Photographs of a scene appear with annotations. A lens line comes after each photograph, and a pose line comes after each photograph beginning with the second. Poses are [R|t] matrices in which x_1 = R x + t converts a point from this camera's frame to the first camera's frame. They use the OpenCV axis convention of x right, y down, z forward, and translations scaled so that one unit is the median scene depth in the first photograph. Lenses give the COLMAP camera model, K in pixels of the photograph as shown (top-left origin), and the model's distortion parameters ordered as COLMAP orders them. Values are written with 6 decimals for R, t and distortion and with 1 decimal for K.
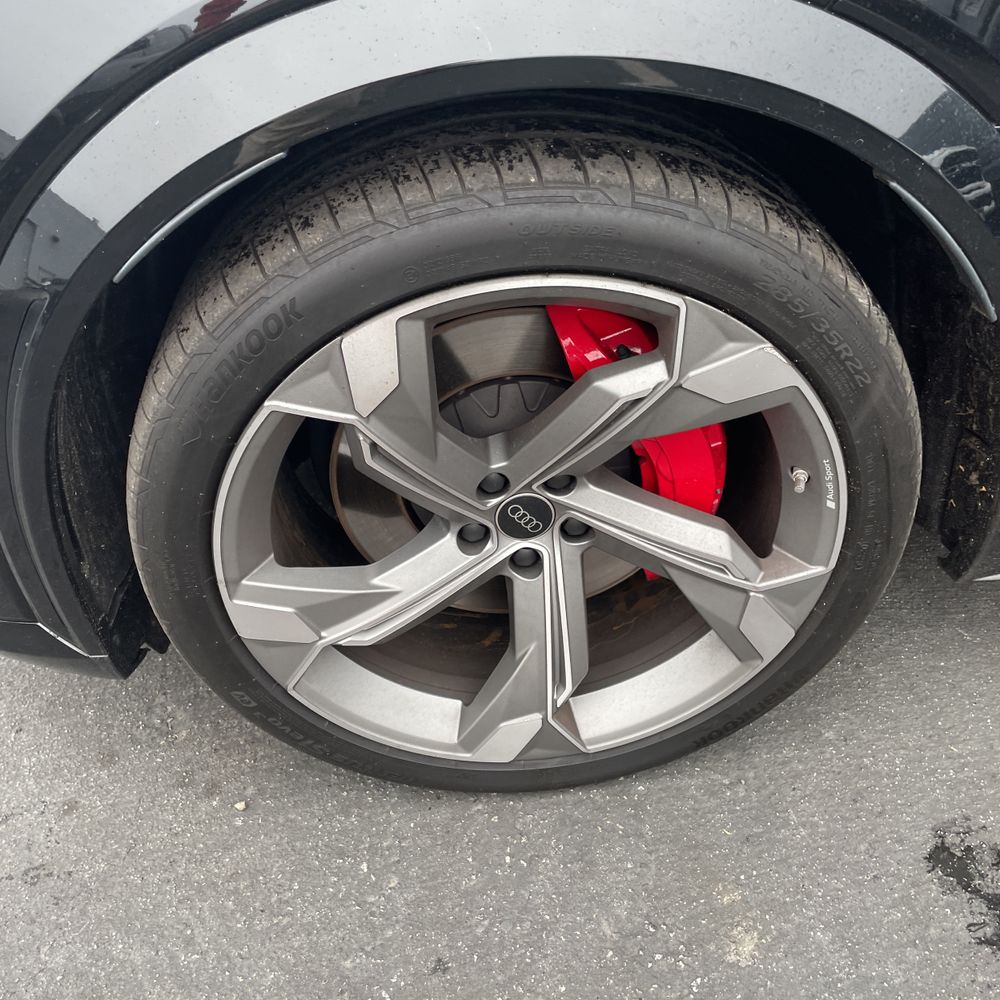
lens RADIAL K [[1020.3, 0, 489.1], [0, 1020.3, 525.6], [0, 0, 1]] dist [0.035608, 0.000000]
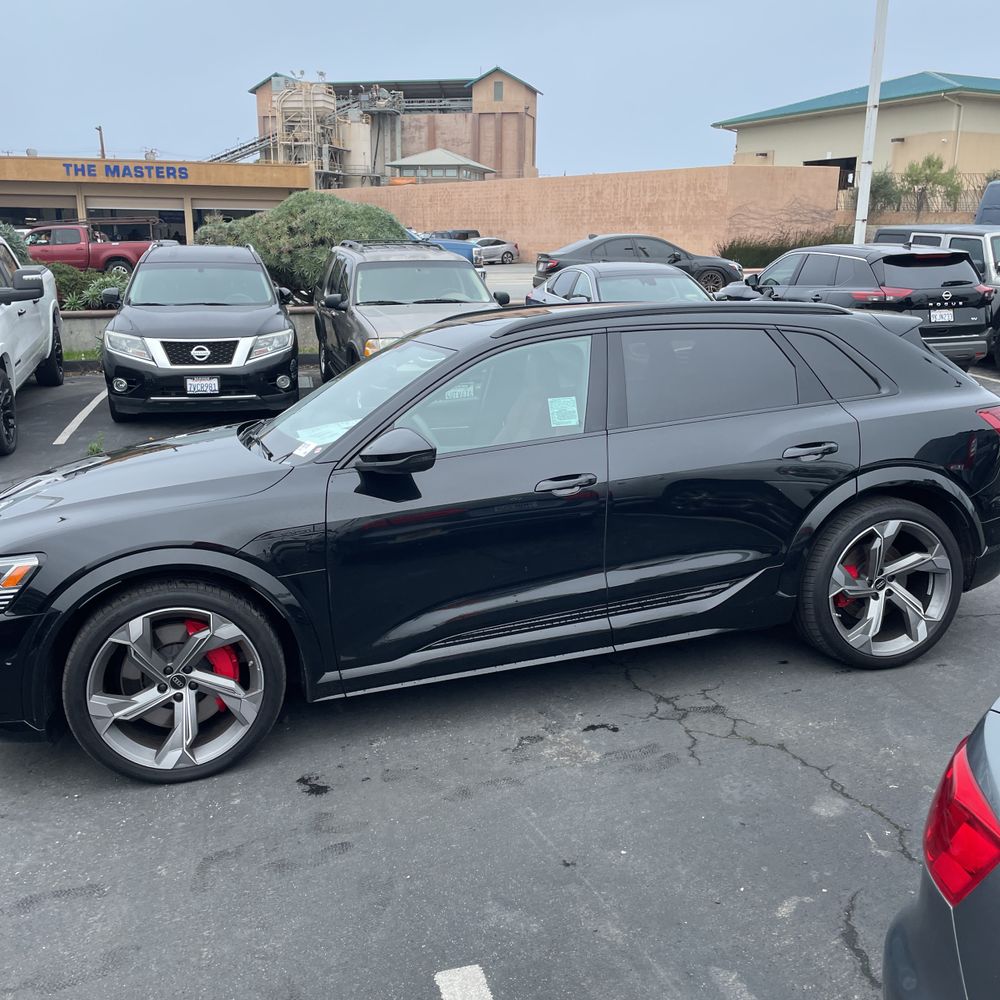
lens RADIAL K [[1020.3, 0, 492.3], [0, 1020.3, 496.4], [0, 0, 1]] dist [0.035608, 0.000000]
pose [[0.977510, 0.013522, 0.210453, 0.353159], [0.093200, 0.867498, -0.488631, 1.306674], [-0.189175, 0.497256, 0.846728, -2.612566]]
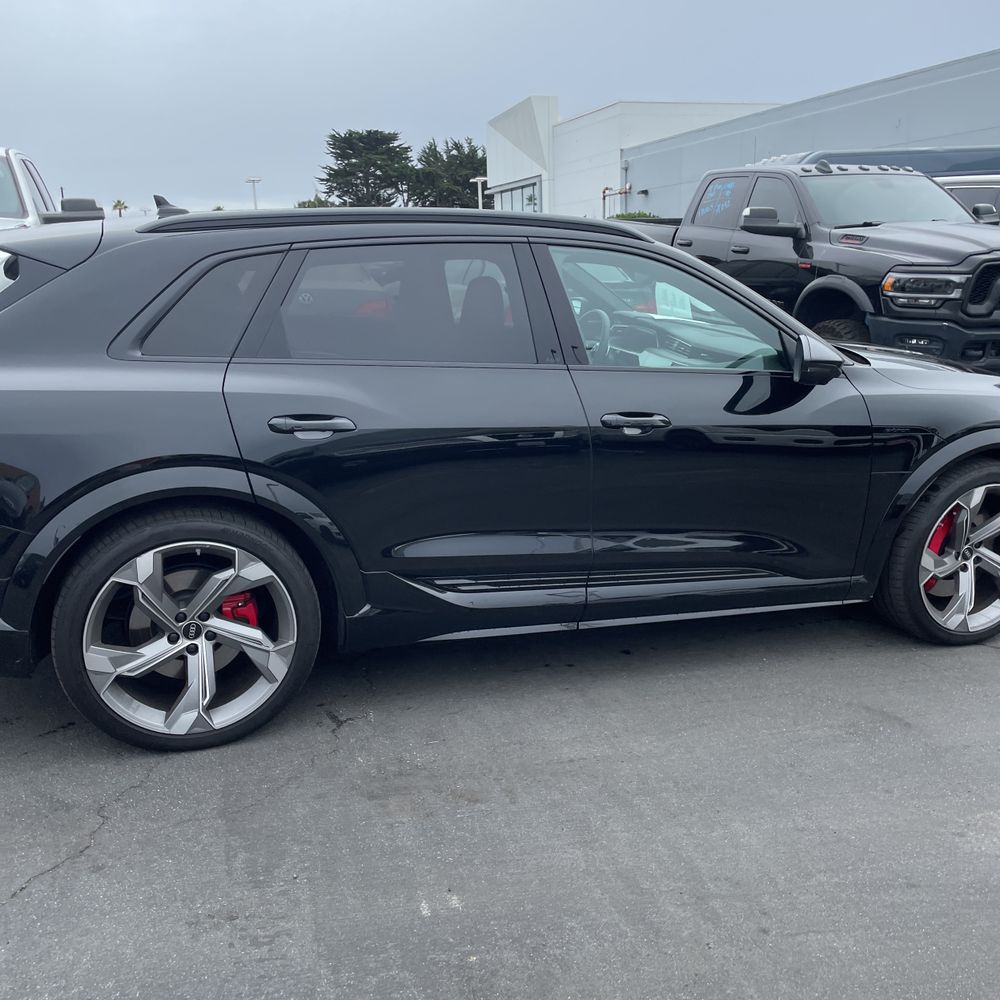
lens RADIAL K [[1020.3, 0, 508.5], [0, 1020.3, 507.1], [0, 0, 1]] dist [0.035608, 0.000000]
pose [[0.955166, 0.020638, 0.295352, 0.027215], [0.112054, 0.898164, -0.425141, 1.052434], [-0.274048, 0.439175, 0.855583, -1.981159]]
